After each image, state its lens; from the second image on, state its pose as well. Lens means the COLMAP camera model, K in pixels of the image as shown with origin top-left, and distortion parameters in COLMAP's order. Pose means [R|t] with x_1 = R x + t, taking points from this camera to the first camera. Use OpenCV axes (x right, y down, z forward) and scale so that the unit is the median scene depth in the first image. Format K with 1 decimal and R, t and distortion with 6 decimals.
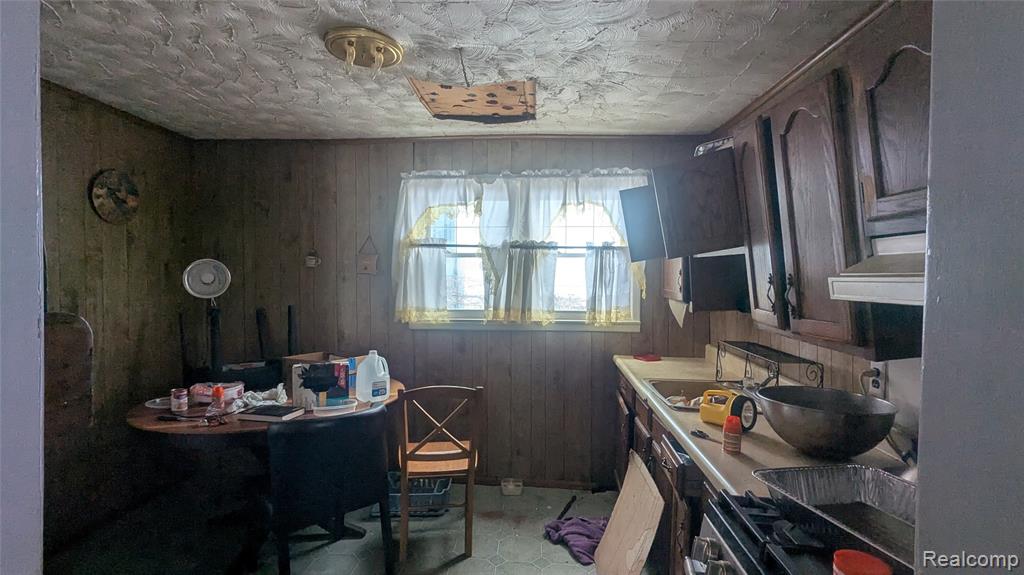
lens RADIAL K [[487.1, 0, 509.5], [0, 487.1, 285.7], [0, 0, 1]] dist [-0.004276, 0.001431]
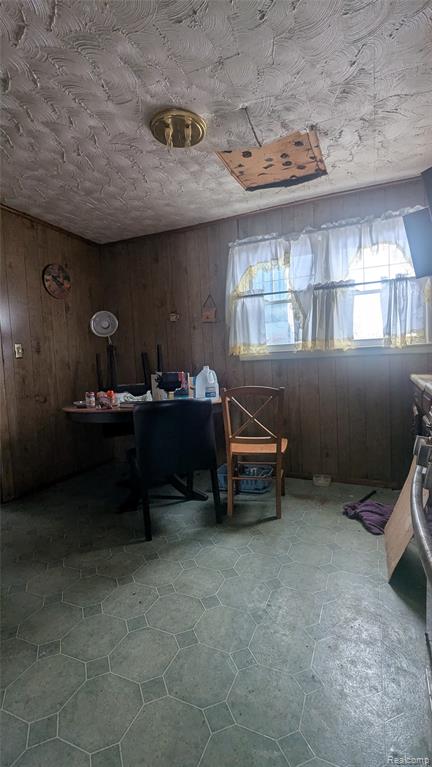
lens RADIAL K [[364.8, 0, 213.2], [0, 364.8, 383.2], [0, 0, 1]] dist [-0.004276, 0.001431]
pose [[0.934828, -0.025946, -0.354151, 0.098021], [0.039514, 0.998734, 0.031132, 0.141084], [0.352895, -0.043097, 0.934670, 0.033123]]
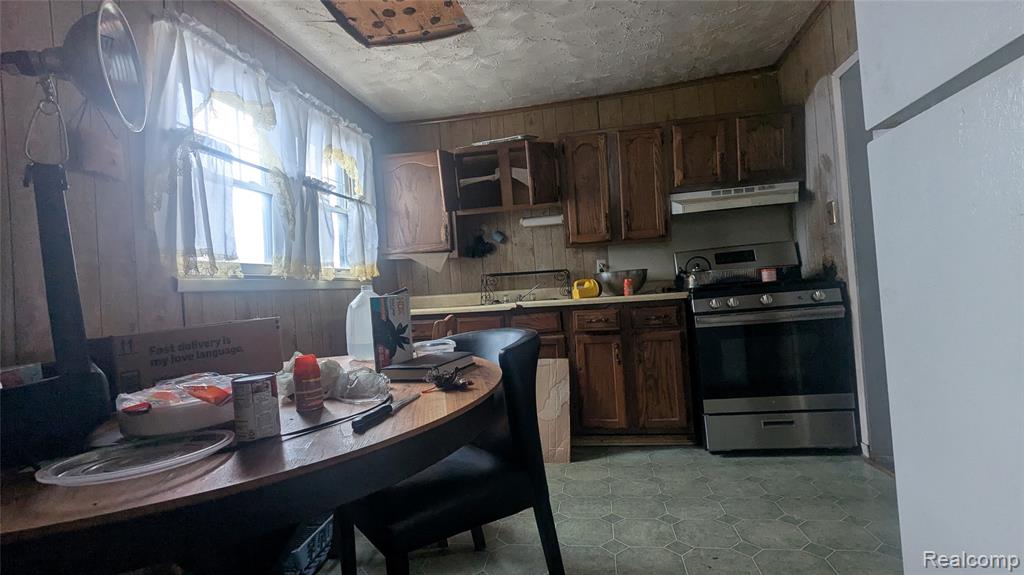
lens RADIAL K [[487.1, 0, 512.7], [0, 487.1, 289.4], [0, 0, 1]] dist [-0.004276, 0.001431]
pose [[0.124701, -0.005815, 0.992177, -0.857034], [0.088704, 0.996044, -0.005311, 0.151256], [-0.988221, 0.088673, 0.124724, 0.666010]]
